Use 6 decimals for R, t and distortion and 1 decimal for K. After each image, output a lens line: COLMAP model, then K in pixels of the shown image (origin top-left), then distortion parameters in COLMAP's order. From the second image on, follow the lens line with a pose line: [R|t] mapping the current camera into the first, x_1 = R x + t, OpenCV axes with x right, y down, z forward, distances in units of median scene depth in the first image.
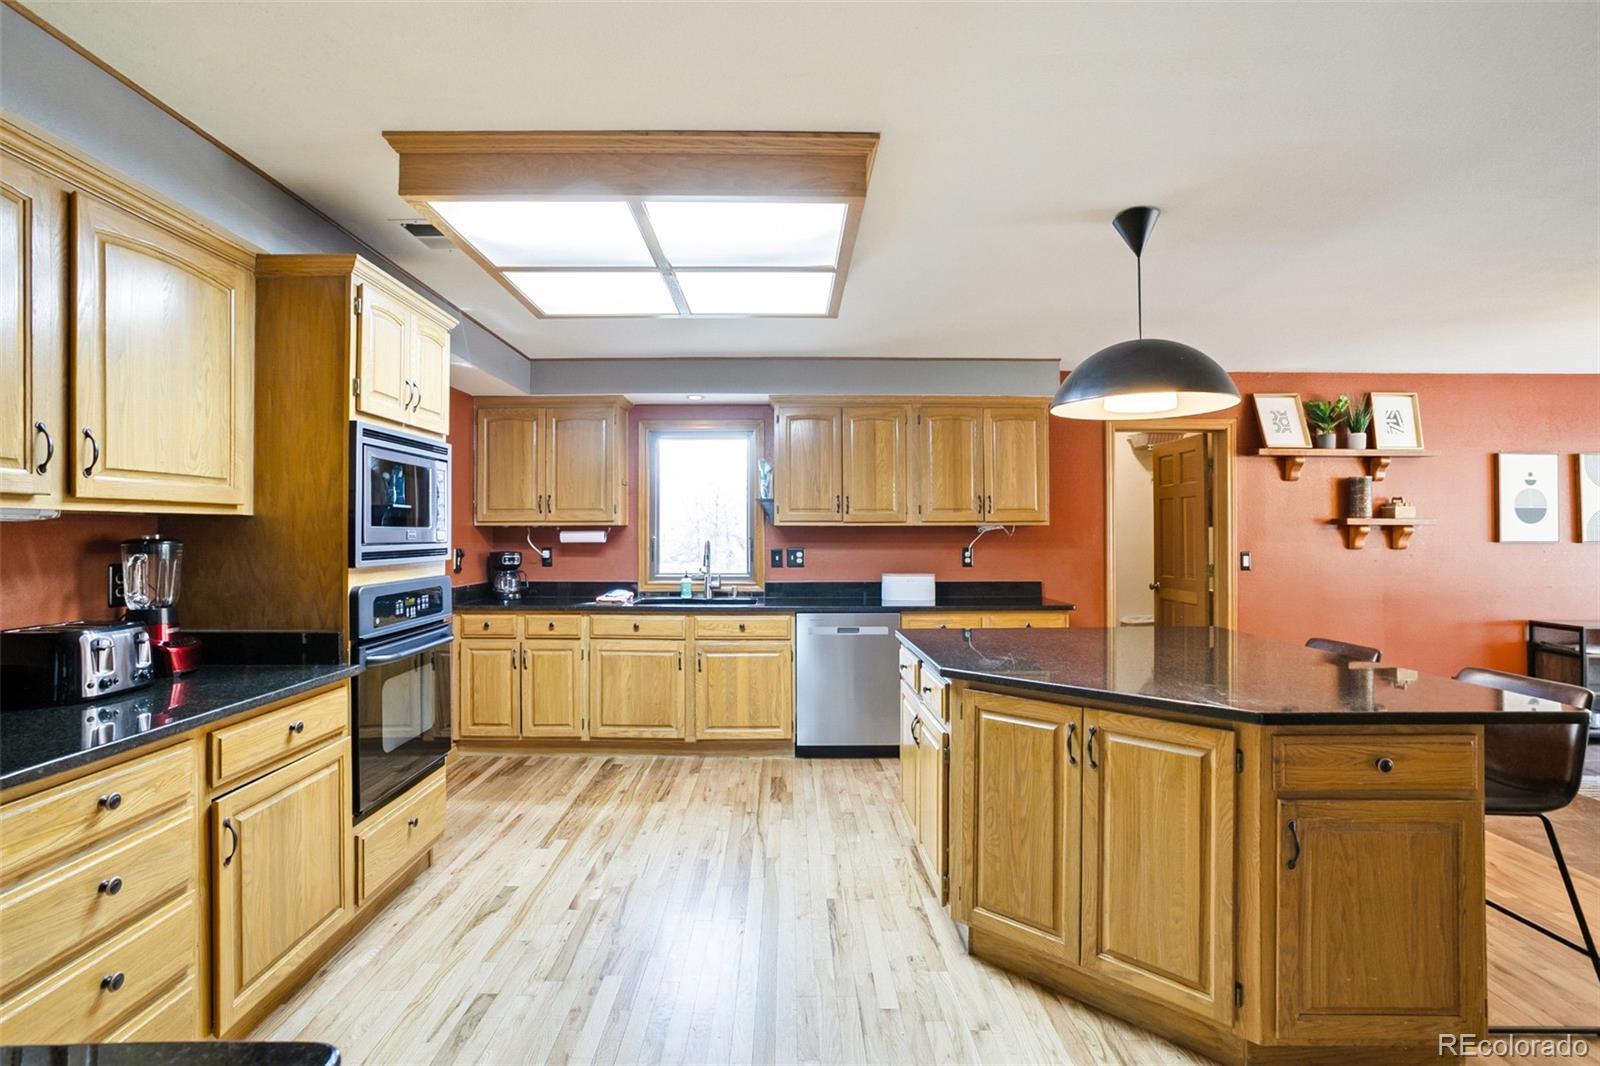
lens RADIAL K [[759.2, 0, 800.0], [0, 759.2, 533.0], [0, 0, 1]] dist [-0.039258, 0.023034]
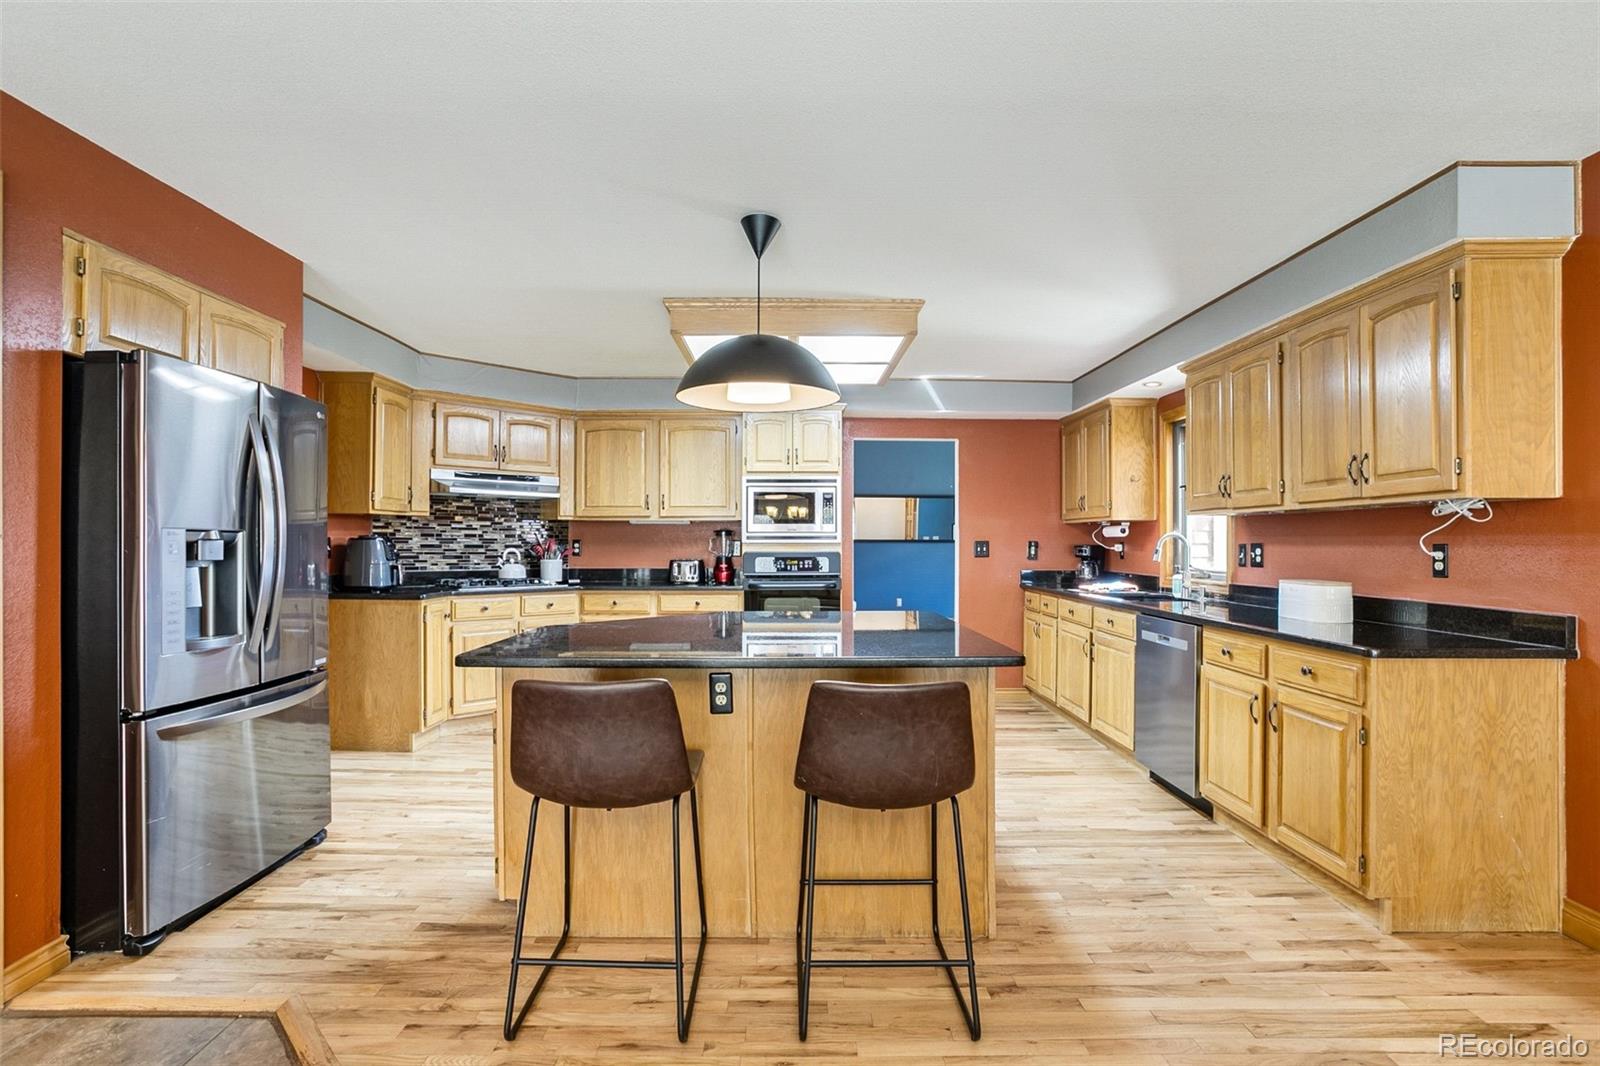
lens RADIAL K [[759.2, 0, 800.0], [0, 759.2, 533.0], [0, 0, 1]] dist [-0.039258, 0.023034]
pose [[0.027960, -0.009019, -0.999568, 0.881747], [-0.001682, 0.999957, -0.009069, 0.020221], [0.999608, 0.001935, 0.027944, 0.581649]]
